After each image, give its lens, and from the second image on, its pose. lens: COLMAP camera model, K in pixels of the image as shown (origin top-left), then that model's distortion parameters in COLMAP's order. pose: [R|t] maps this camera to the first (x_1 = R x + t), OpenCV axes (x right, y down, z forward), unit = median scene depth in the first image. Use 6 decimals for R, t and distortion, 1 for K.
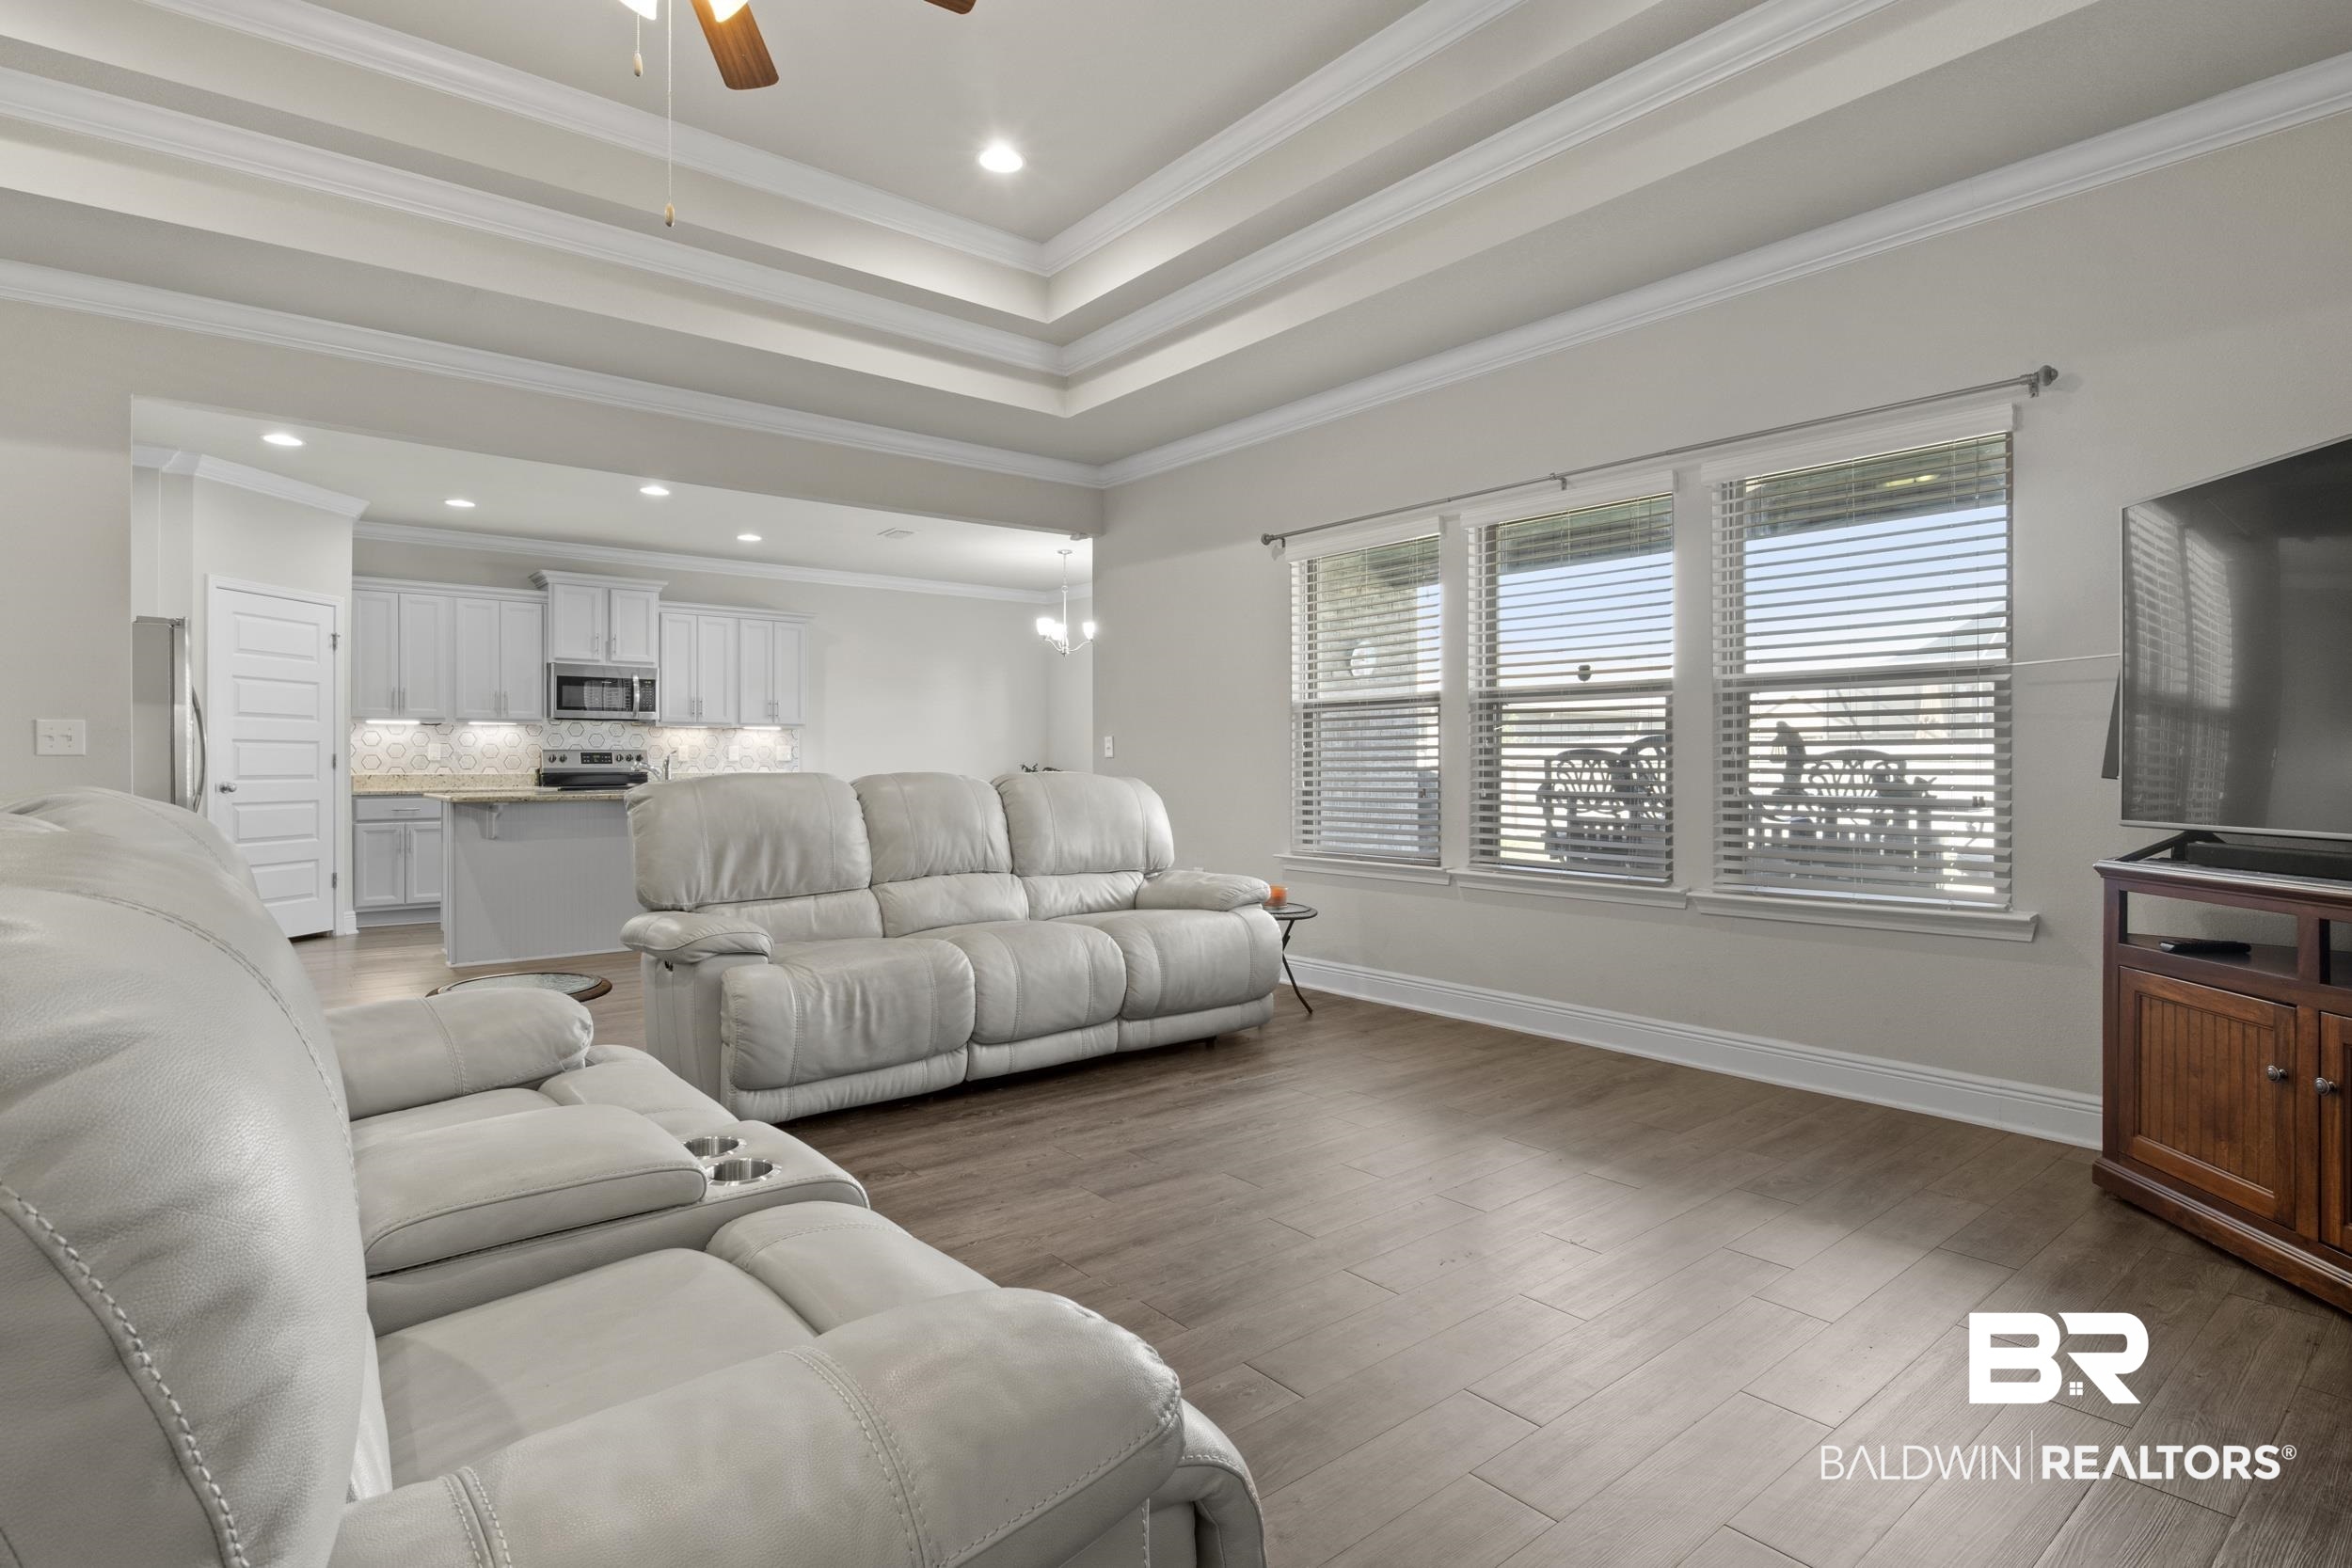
lens RADIAL K [[1187.9, 0, 1183.0], [0, 1187.9, 766.9], [0, 0, 1]] dist [-0.001452, -0.000029]
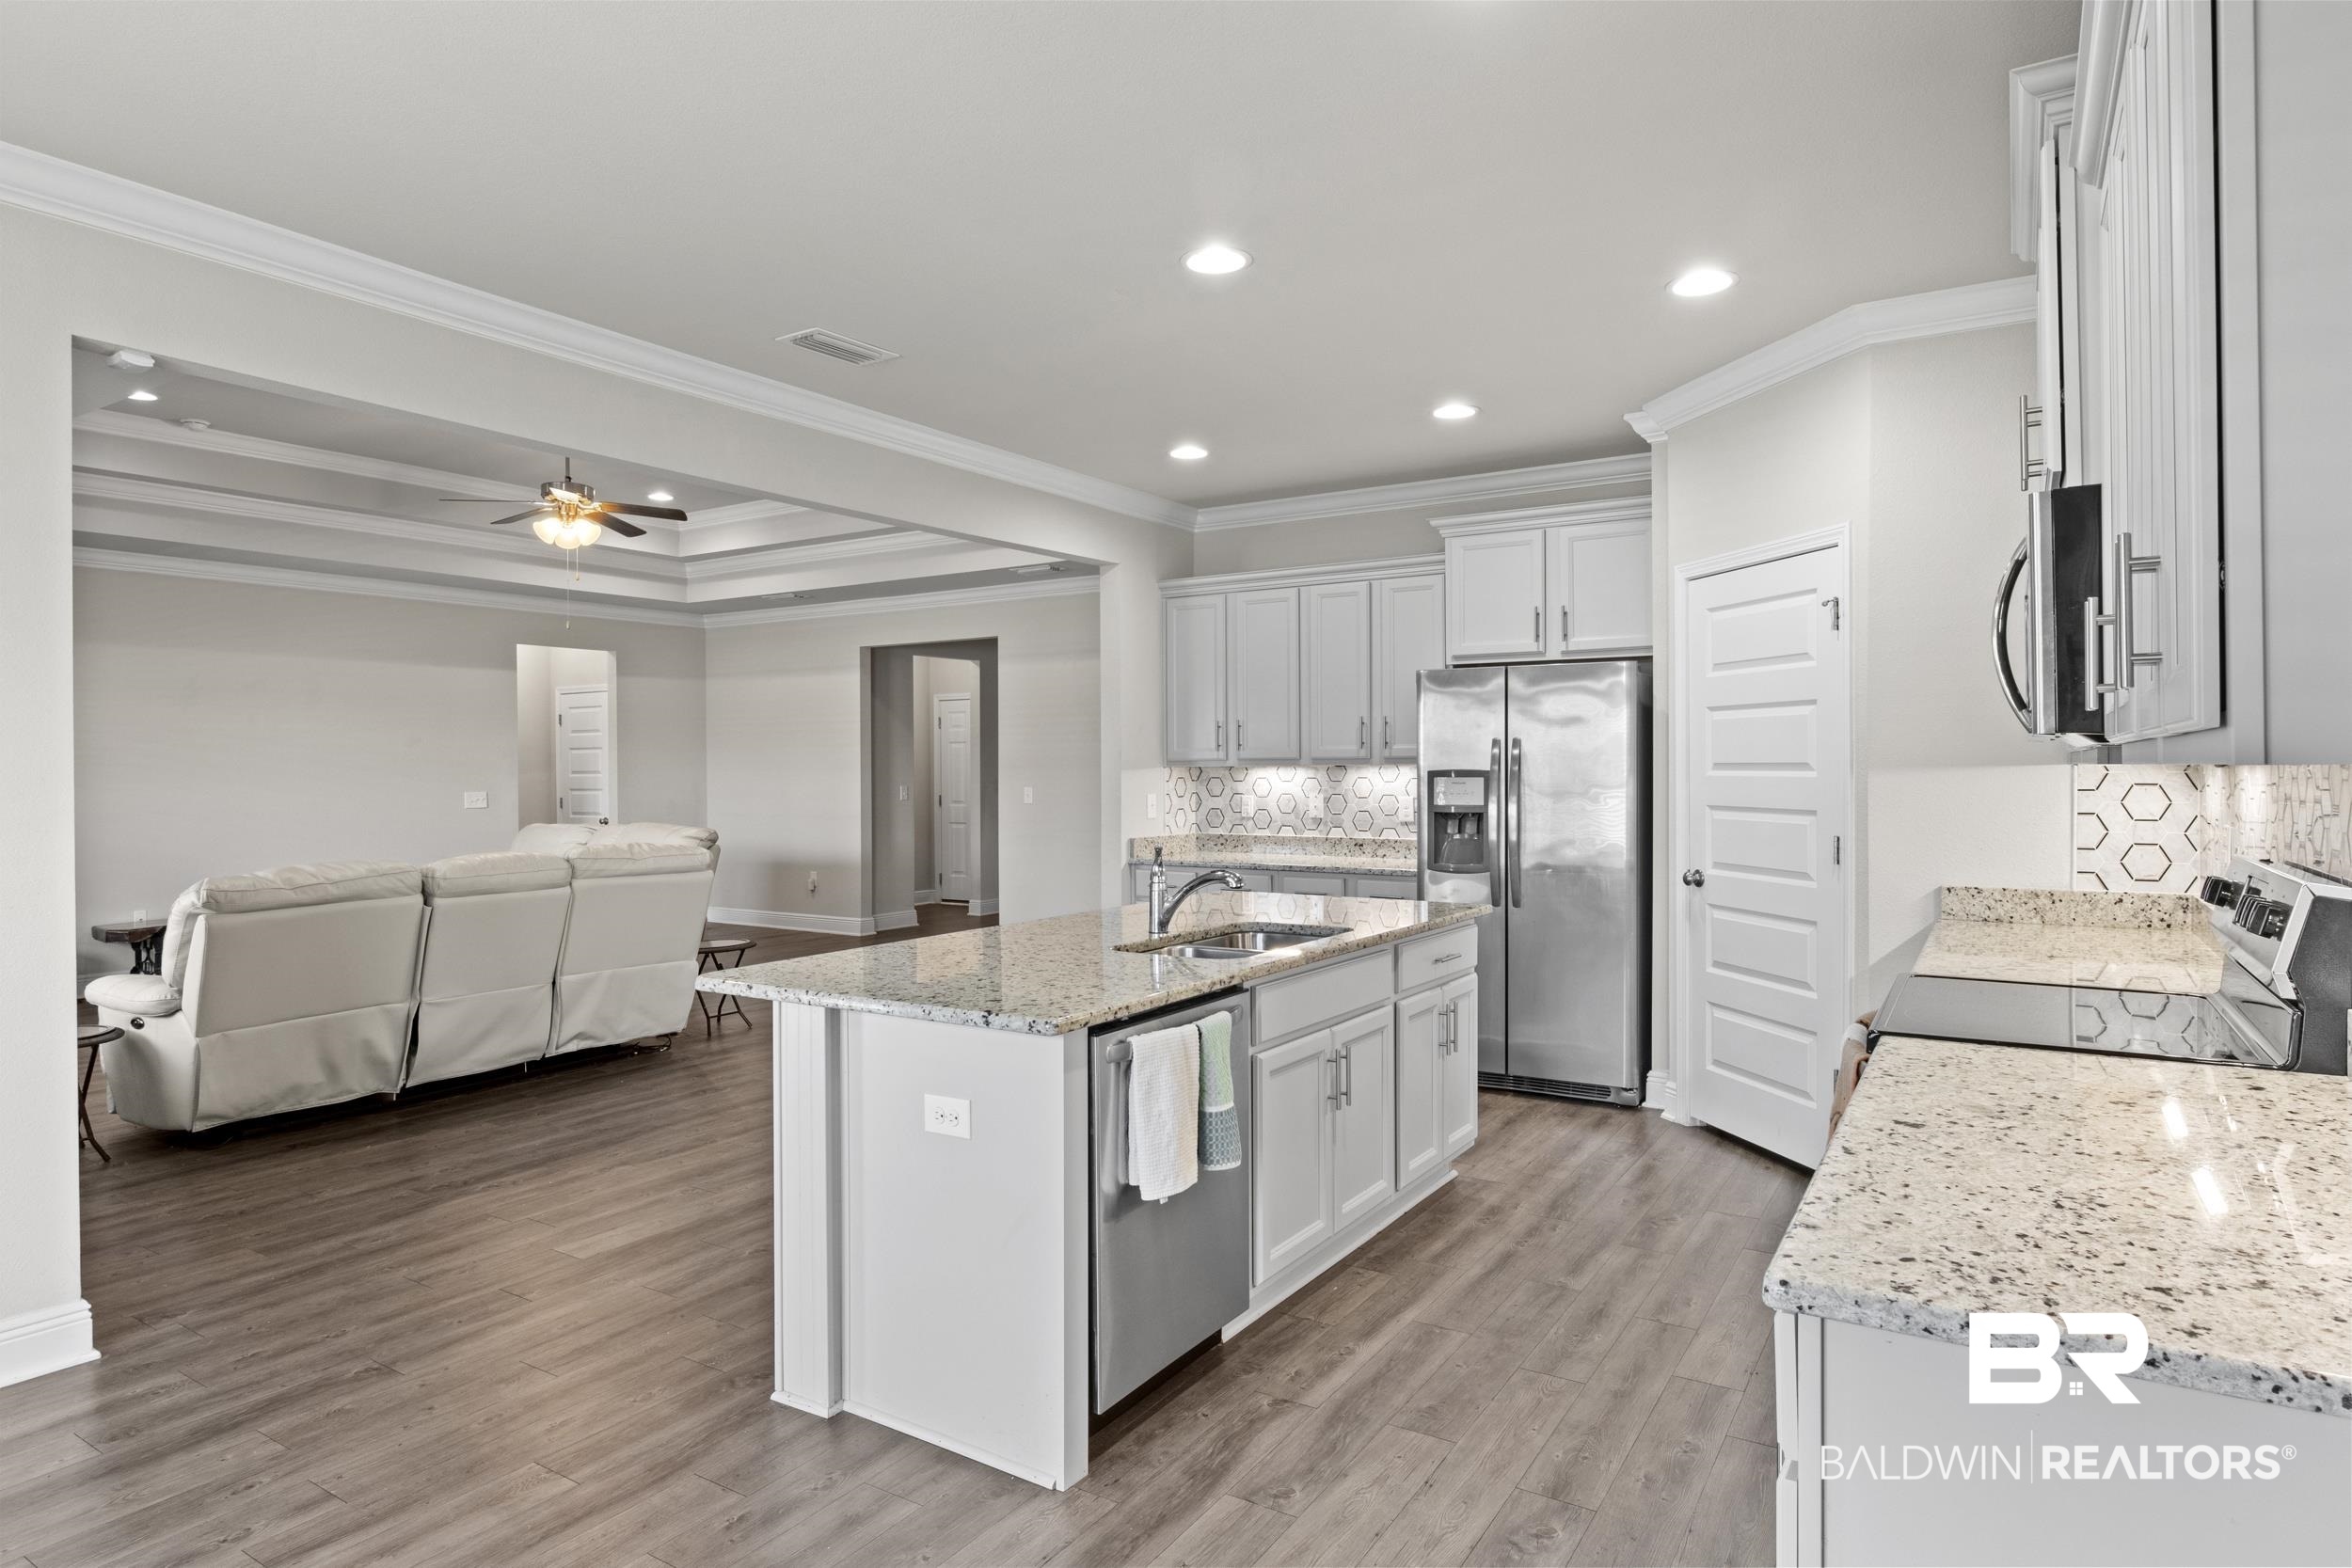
lens RADIAL K [[1335.4, 0, 1180.9], [0, 1335.4, 773.7], [0, 0, 1]] dist [0.001033, -0.002572]
pose [[-0.949069, 0.005386, -0.315023, -0.333938], [0.001910, 0.999934, 0.011343, -0.054559], [0.315064, 0.010164, -0.949016, 1.794540]]
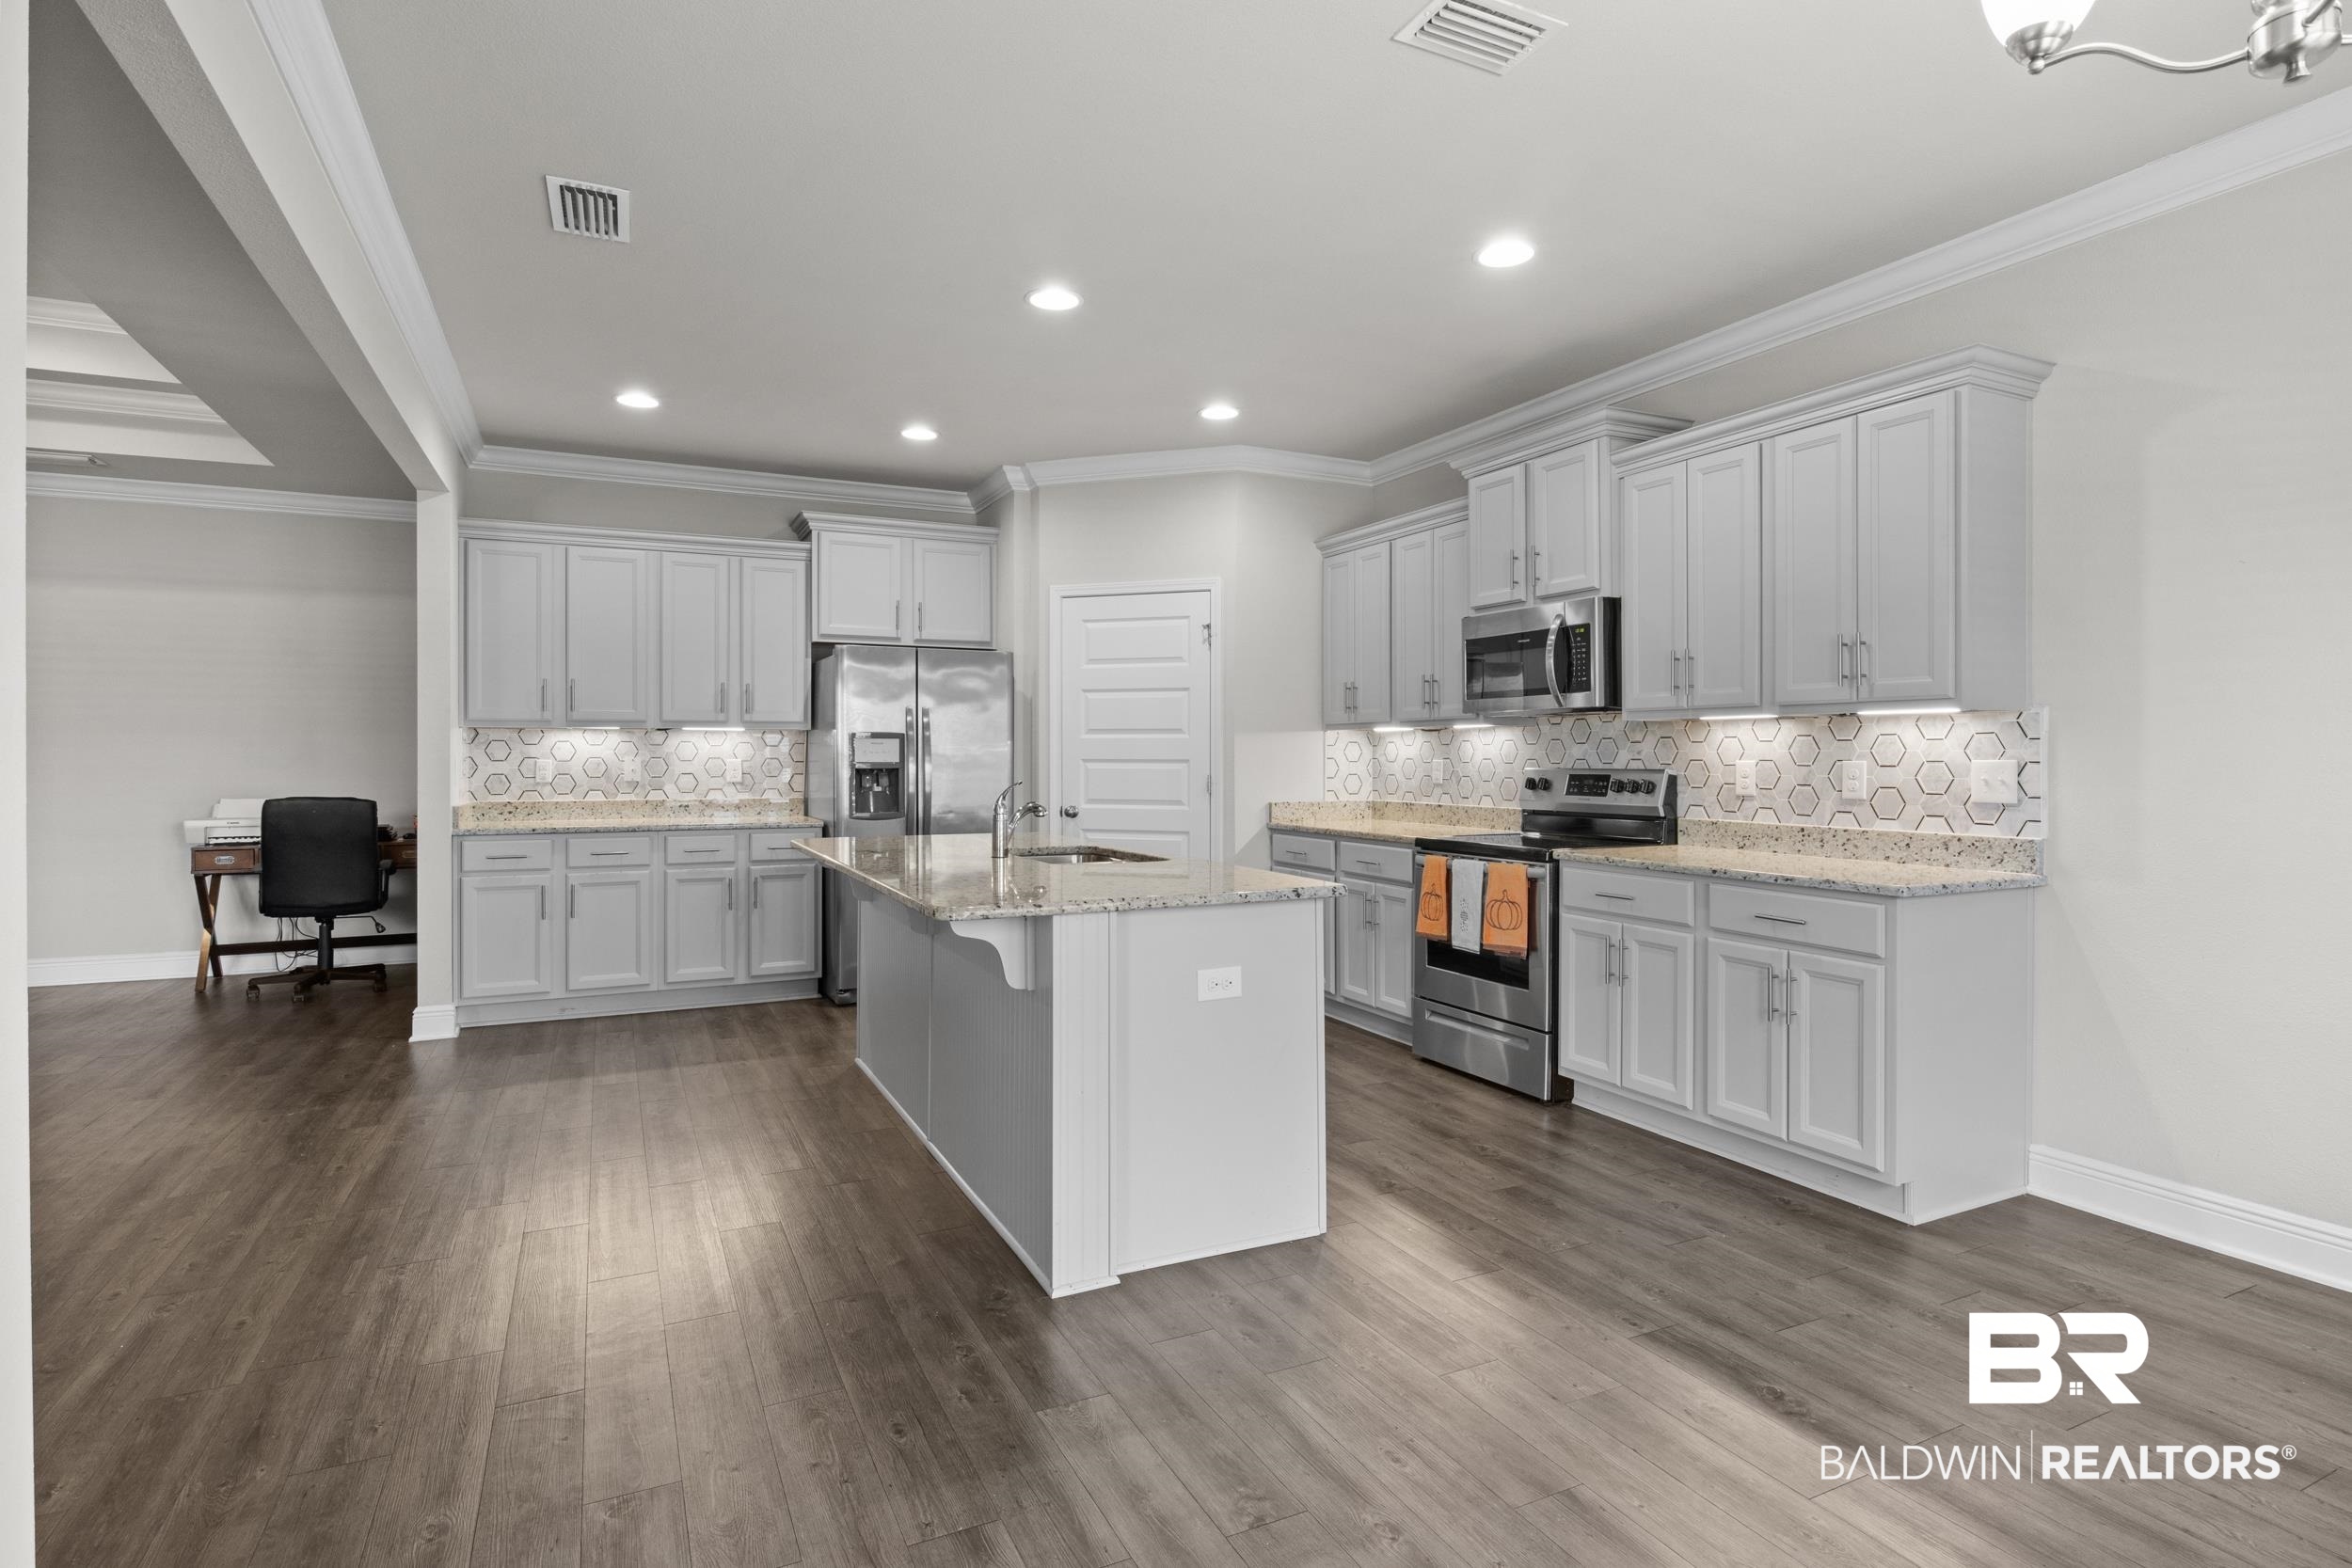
lens RADIAL K [[1187.9, 0, 1178.8], [0, 1187.9, 762.0], [0, 0, 1]] dist [-0.001452, -0.000029]
pose [[-0.228955, 0.001987, -0.973435, 0.083029], [-0.007288, 0.999966, 0.003756, -0.027551], [0.973410, 0.007955, -0.228932, 1.437792]]
